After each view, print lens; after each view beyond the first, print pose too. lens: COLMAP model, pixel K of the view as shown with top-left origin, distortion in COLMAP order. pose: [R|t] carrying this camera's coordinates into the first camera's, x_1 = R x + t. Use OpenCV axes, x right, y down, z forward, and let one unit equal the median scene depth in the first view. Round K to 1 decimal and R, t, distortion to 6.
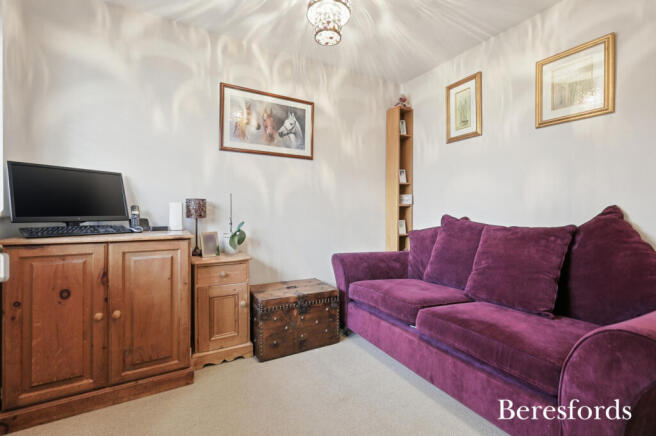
lens RADIAL K [[287.5, 0, 330.4], [0, 287.5, 214.6], [0, 0, 1]] dist [0.012079, -0.003543]
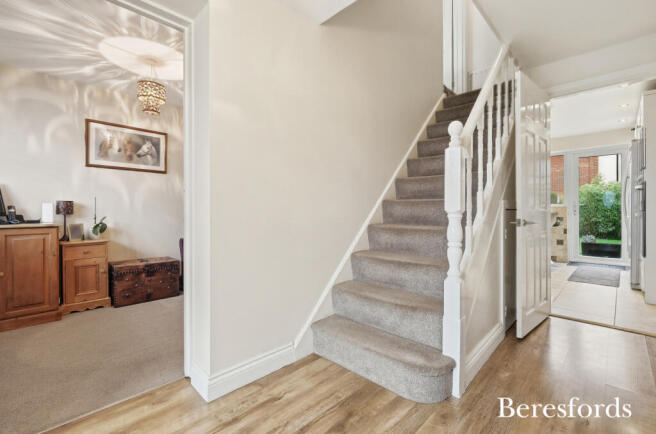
lens RADIAL K [[287.5, 0, 328.1], [0, 287.5, 212.1], [0, 0, 1]] dist [0.012079, -0.003543]
pose [[0.962739, -0.004073, 0.270402, 0.406790], [0.005780, 0.999968, -0.005518, 0.016174], [-0.270371, 0.006876, 0.962732, -0.743936]]
